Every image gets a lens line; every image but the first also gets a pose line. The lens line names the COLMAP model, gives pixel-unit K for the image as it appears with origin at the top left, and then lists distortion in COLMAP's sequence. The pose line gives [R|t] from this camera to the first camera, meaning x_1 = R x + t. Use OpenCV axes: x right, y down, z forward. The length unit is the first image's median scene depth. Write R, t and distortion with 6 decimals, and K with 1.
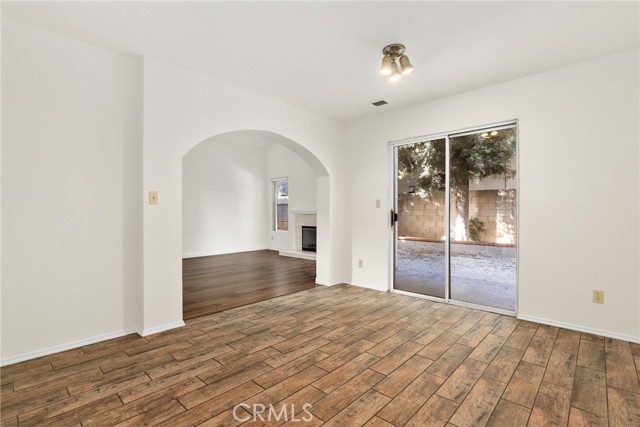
lens RADIAL K [[296.6, 0, 318.7], [0, 296.6, 213.1], [0, 0, 1]] dist [0.020509, 0.000070]
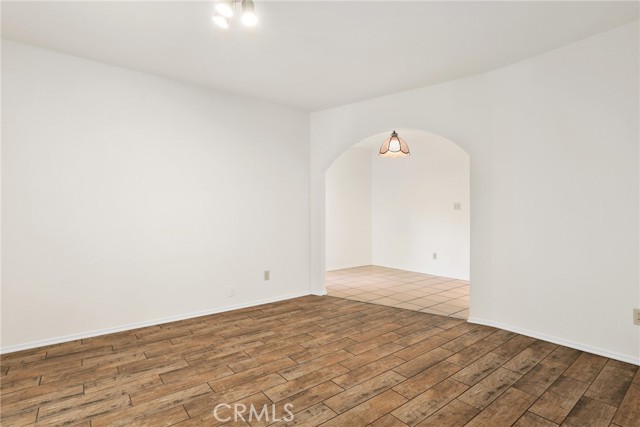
lens RADIAL K [[314.3, 0, 321.1], [0, 314.3, 213.8], [0, 0, 1]] dist [0.001175, -0.000306]
pose [[-0.988125, -0.000468, 0.153649, -0.076418], [-0.000045, 0.999996, 0.002754, -0.005181], [-0.153650, 0.002715, -0.988122, 2.031246]]
